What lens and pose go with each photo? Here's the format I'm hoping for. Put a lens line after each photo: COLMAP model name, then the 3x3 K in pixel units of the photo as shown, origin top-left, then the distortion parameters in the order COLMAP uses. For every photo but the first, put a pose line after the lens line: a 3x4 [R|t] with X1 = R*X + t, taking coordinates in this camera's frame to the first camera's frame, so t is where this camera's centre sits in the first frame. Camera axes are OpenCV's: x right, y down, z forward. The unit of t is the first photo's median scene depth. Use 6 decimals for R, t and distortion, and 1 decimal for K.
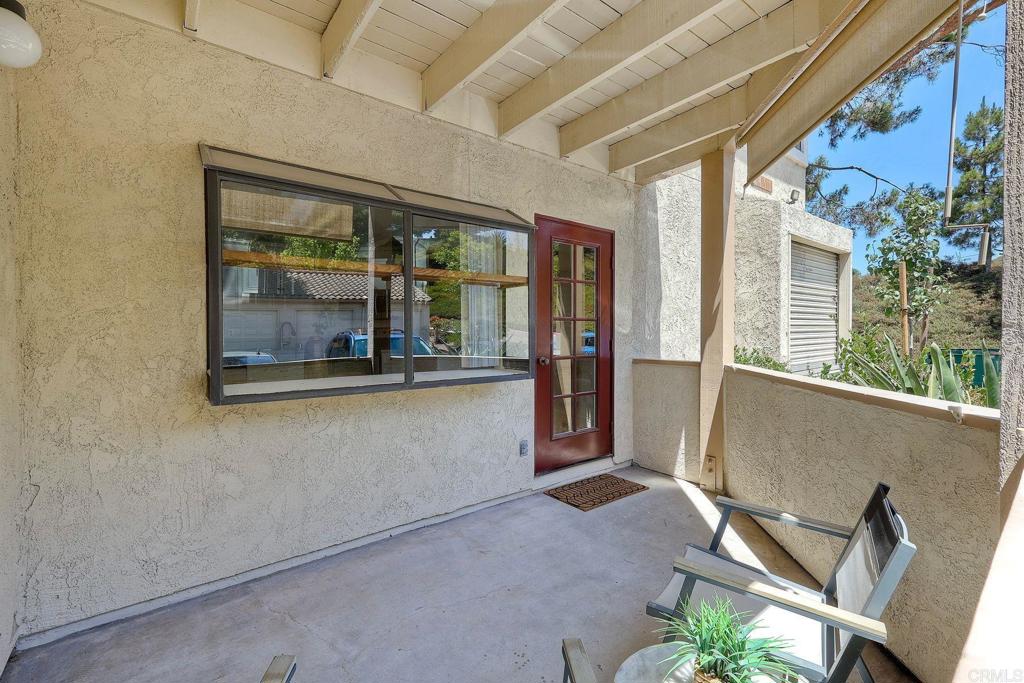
lens RADIAL K [[450.1, 0, 512.0], [0, 450.1, 341.5], [0, 0, 1]] dist [-0.000879, -0.000010]
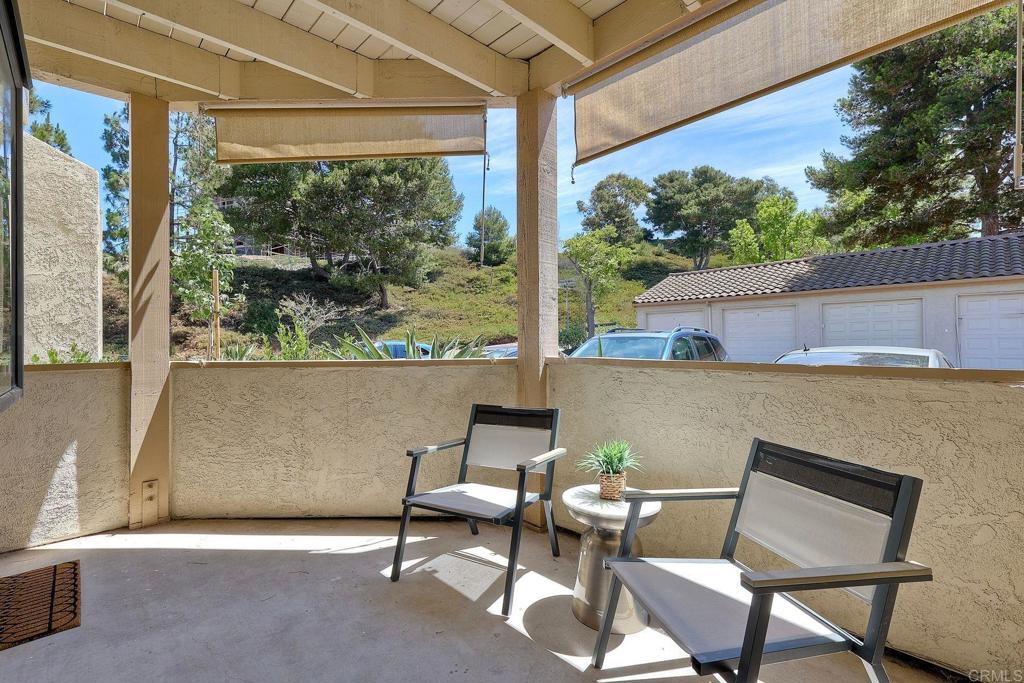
lens RADIAL K [[450.1, 0, 512.0], [0, 450.1, 341.5], [0, 0, 1]] dist [-0.000879, -0.000010]
pose [[-0.106606, 0.002121, 0.994299, -0.515928], [0.033001, 0.999454, 0.001406, 0.042560], [-0.993754, 0.032963, -0.106617, 0.571011]]
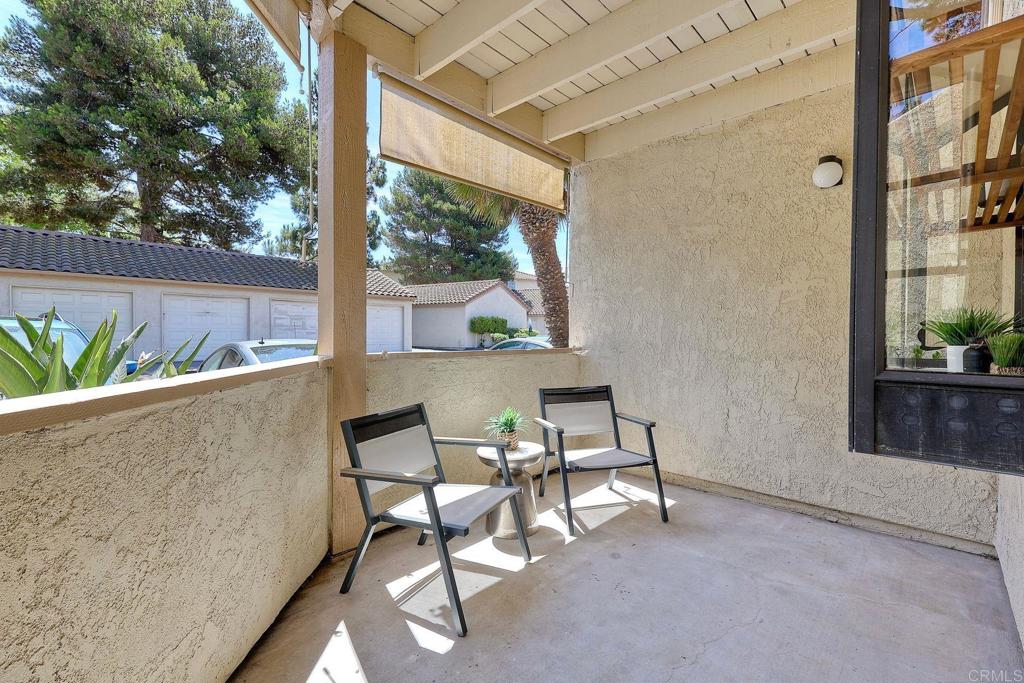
lens RADIAL K [[450.1, 0, 512.0], [0, 450.1, 341.5], [0, 0, 1]] dist [-0.000879, -0.000010]
pose [[-0.990727, -0.001654, -0.135859, 0.288678], [-0.008008, 0.998898, 0.046238, 0.012097], [0.135633, 0.046897, -0.989649, 1.307314]]
